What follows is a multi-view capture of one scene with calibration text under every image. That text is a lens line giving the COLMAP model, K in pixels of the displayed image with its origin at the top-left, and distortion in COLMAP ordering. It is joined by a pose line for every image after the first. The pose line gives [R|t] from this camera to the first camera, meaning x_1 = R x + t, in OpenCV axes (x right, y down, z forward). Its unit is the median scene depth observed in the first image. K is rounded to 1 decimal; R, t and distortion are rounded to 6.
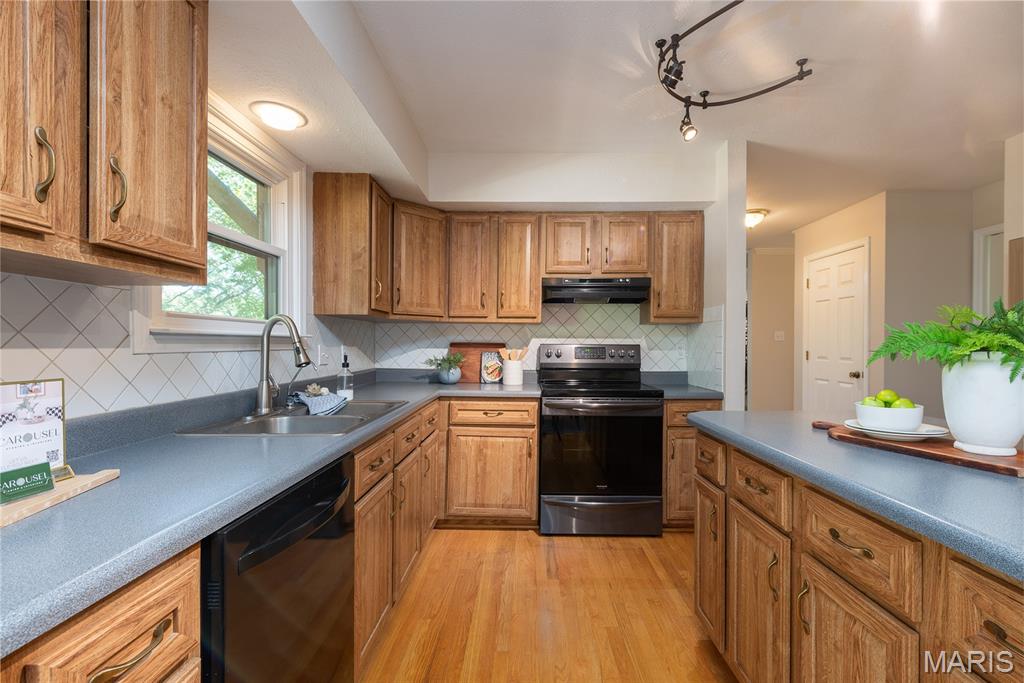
lens RADIAL K [[458.3, 0, 516.3], [0, 458.3, 344.2], [0, 0, 1]] dist [0.000432, 0.000135]
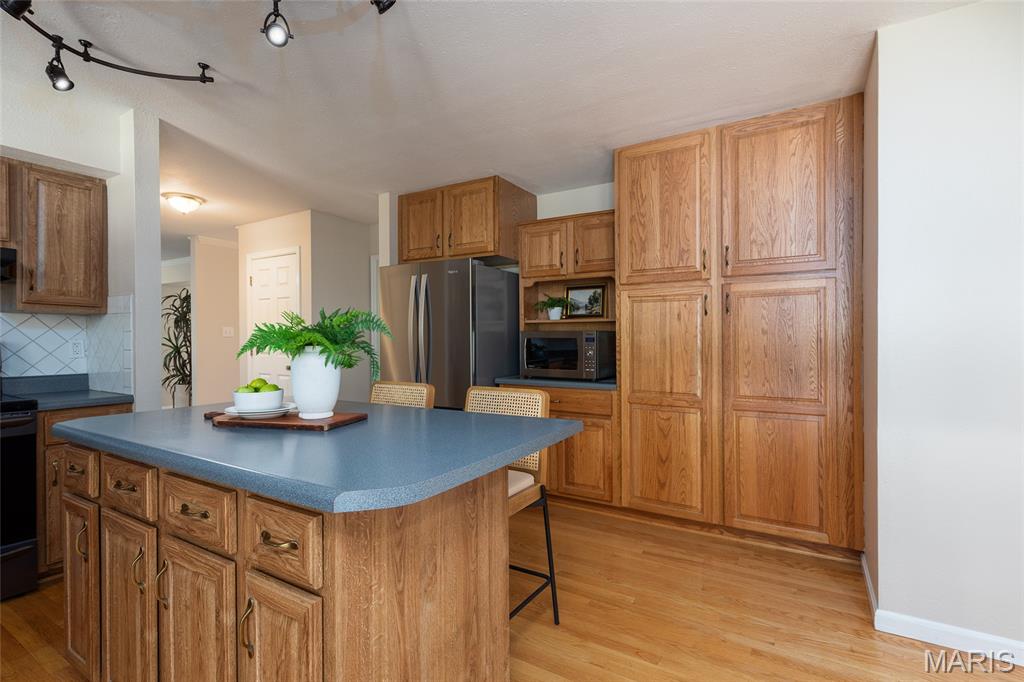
lens RADIAL K [[472.3, 0, 532.3], [0, 472.3, 345.7], [0, 0, 1]] dist [0.000352, 0.000594]
pose [[0.486034, -0.006731, 0.873914, 0.040687], [-0.003064, 0.999951, 0.009405, 0.000058], [-0.873934, -0.007249, 0.485990, -0.134885]]
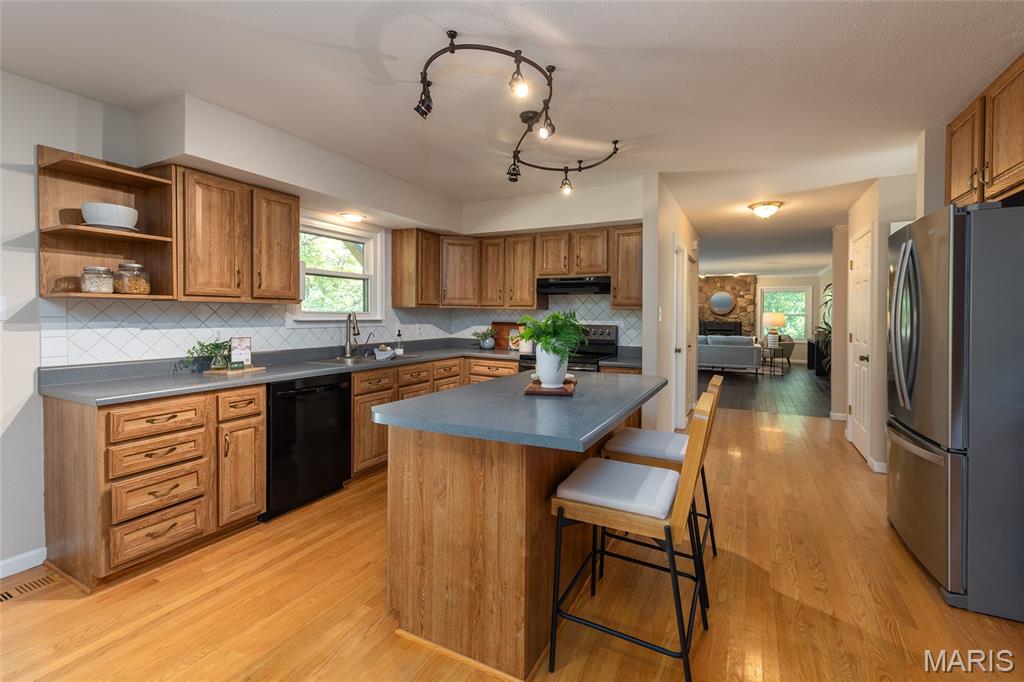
lens RADIAL K [[443.4, 0, 510.1], [0, 443.4, 322.2], [0, 0, 1]] dist [-0.000503, 0.000053]
pose [[0.892386, 0.013306, -0.451077, 0.829262], [-0.006939, 0.999852, 0.015766, -0.038646], [0.451220, -0.010939, 0.892346, -0.390867]]
